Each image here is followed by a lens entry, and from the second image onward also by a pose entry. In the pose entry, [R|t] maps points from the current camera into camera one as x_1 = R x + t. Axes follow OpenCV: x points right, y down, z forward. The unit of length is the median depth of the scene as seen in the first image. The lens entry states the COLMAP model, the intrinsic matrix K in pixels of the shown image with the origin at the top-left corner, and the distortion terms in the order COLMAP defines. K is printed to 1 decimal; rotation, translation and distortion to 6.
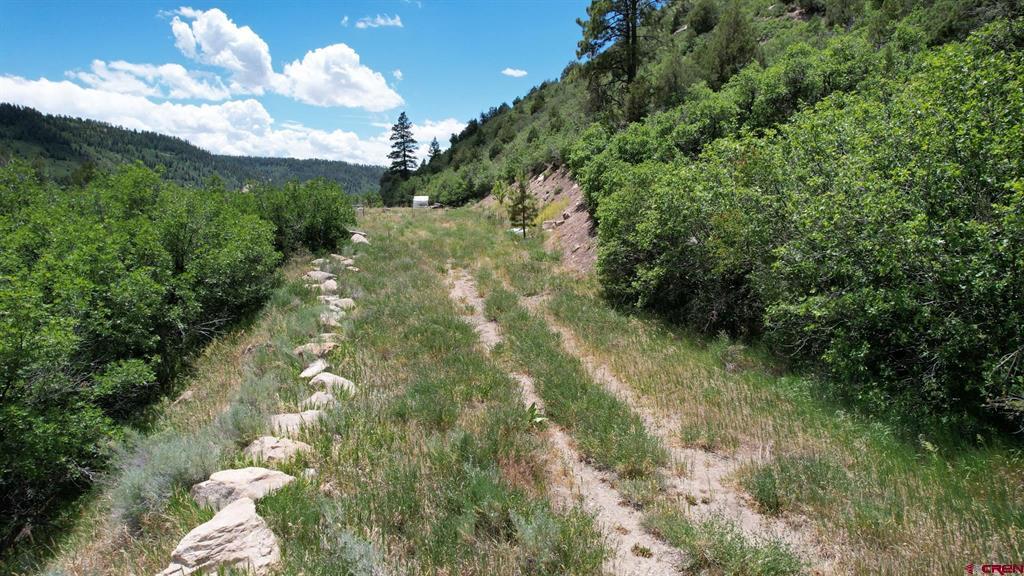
lens RADIAL K [[656.3, 0, 512.8], [0, 656.3, 292.5], [0, 0, 1]] dist [-0.085831, 0.084083]
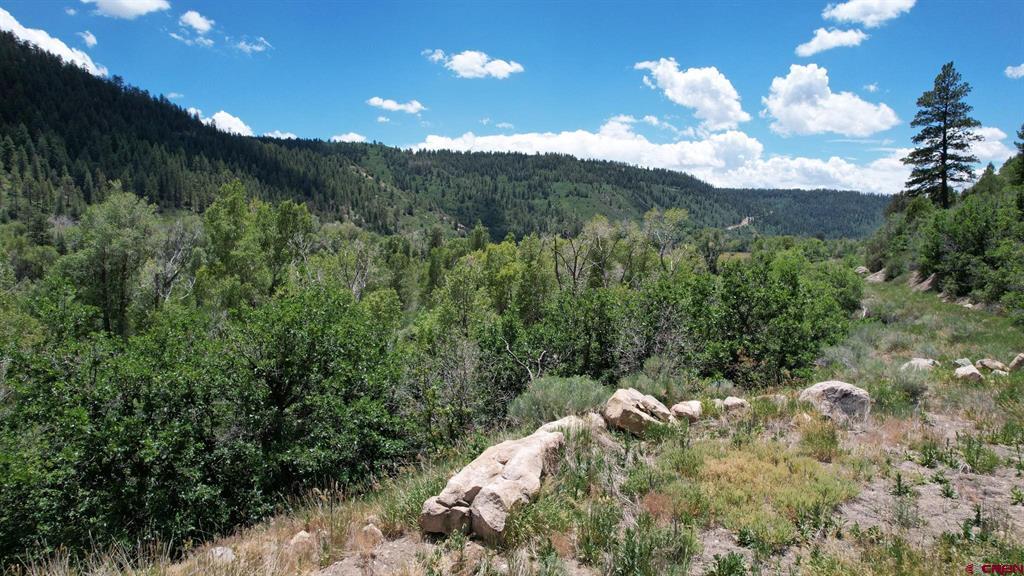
lens RADIAL K [[656.3, 0, 512.8], [0, 656.3, 292.5], [0, 0, 1]] dist [-0.085831, 0.084083]
pose [[0.740123, 0.060081, -0.669783, -0.030173], [-0.093041, 0.995571, -0.013507, -0.028843], [0.666004, 0.072314, 0.742434, 0.171449]]
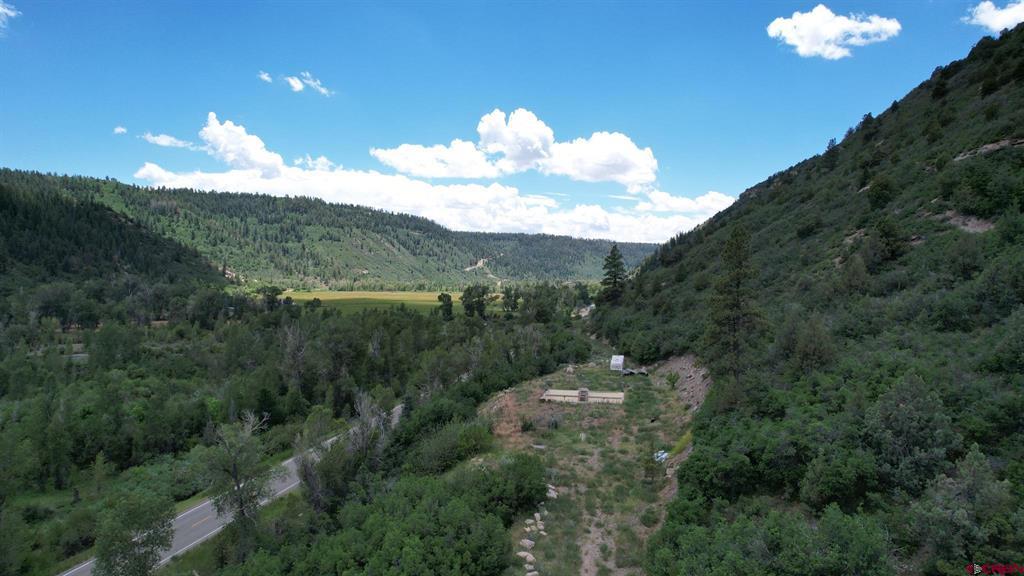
lens RADIAL K [[653.4, 0, 512.0], [0, 653.4, 288.0], [0, 0, 1]] dist [-0.045680, 0.001601]
pose [[0.943642, 0.011705, -0.330760, 0.015813], [-0.048347, 0.993529, -0.102773, -0.027653], [0.327417, 0.112972, 0.938102, -0.049734]]
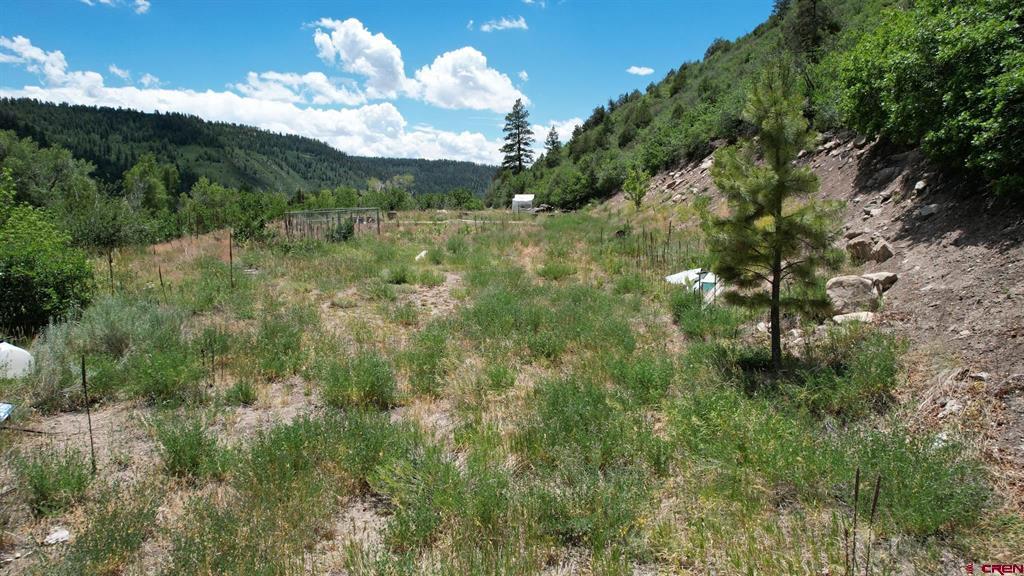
lens RADIAL K [[656.3, 0, 512.8], [0, 656.3, 292.5], [0, 0, 1]] dist [-0.085831, 0.084083]
pose [[0.982074, 0.029940, -0.186103, -0.002496], [-0.030218, 0.999542, 0.001343, -0.007493], [0.186058, 0.004304, 0.982529, 0.054296]]
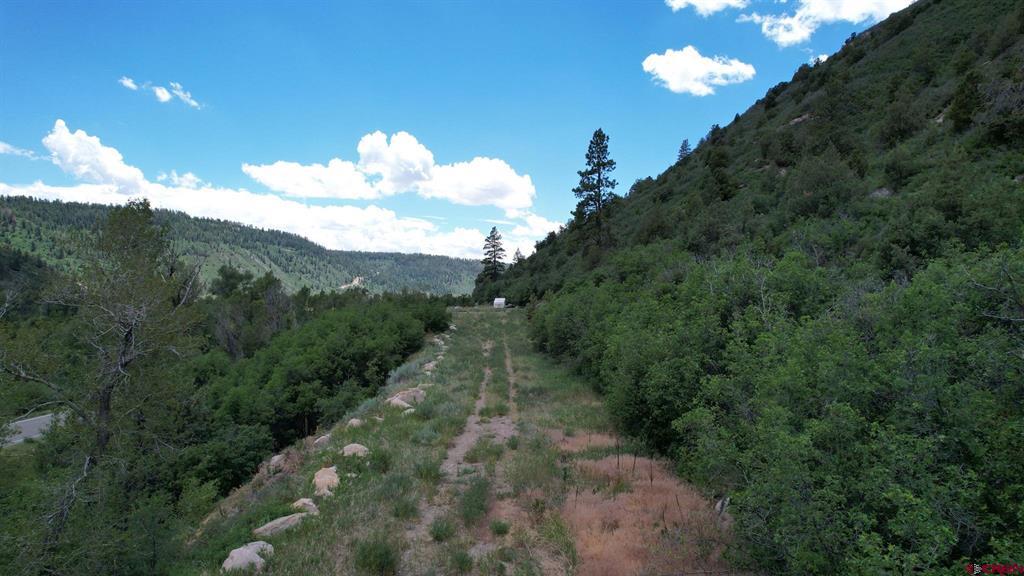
lens RADIAL K [[656.3, 0, 512.8], [0, 656.3, 292.5], [0, 0, 1]] dist [-0.085831, 0.084083]
pose [[0.989105, 0.001509, -0.147206, 0.018292], [-0.022034, 0.990201, -0.137900, 0.006326], [0.145556, 0.139641, 0.979446, -0.072063]]
